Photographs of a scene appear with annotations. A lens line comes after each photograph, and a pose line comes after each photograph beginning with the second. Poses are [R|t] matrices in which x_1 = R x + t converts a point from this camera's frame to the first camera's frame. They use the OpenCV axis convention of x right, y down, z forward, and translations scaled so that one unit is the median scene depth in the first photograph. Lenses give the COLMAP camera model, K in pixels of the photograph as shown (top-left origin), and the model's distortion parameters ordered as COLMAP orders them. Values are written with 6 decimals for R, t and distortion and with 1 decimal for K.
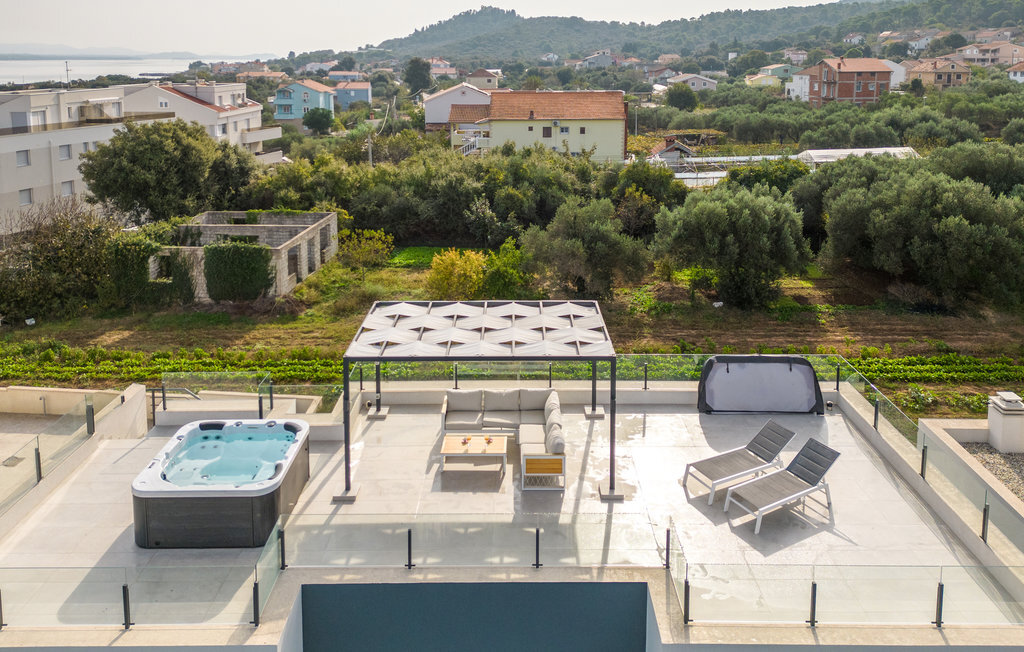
lens RADIAL K [[761.3, 0, 527.4], [0, 761.3, 124.4], [0, 0, 1]] dist [0.002210, 0.005027]
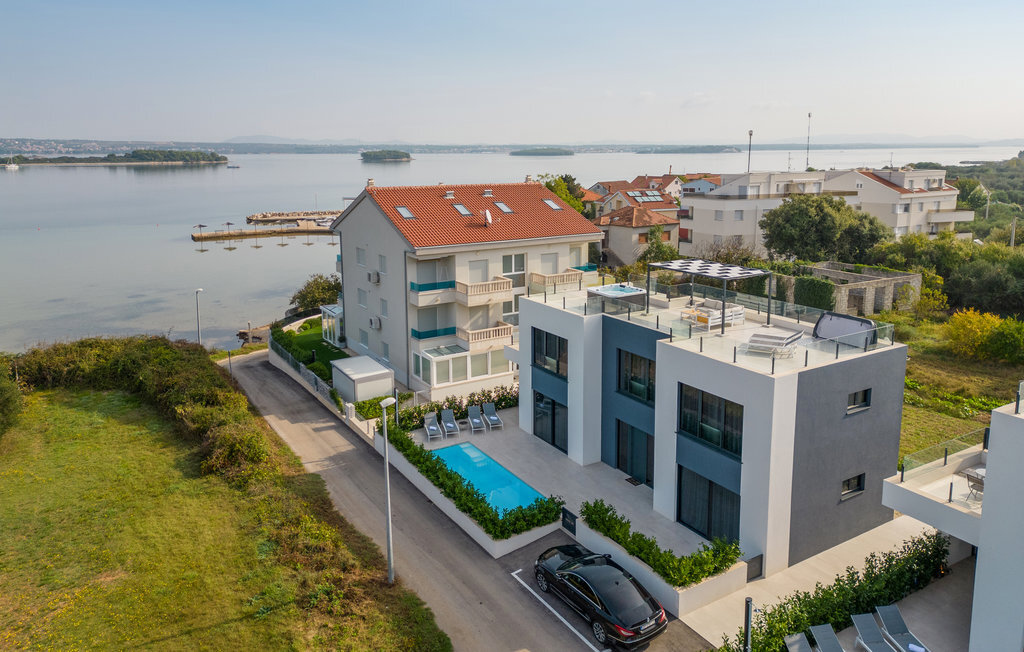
lens RADIAL K [[709.4, 0, 513.1], [0, 709.4, 276.2], [0, 0, 1]] dist [0.101012, -0.102190]
pose [[0.508747, 0.145090, -0.848602, 0.221971], [-0.067270, 0.989382, 0.128830, 0.005529], [0.858284, -0.008456, 0.513105, -0.096565]]
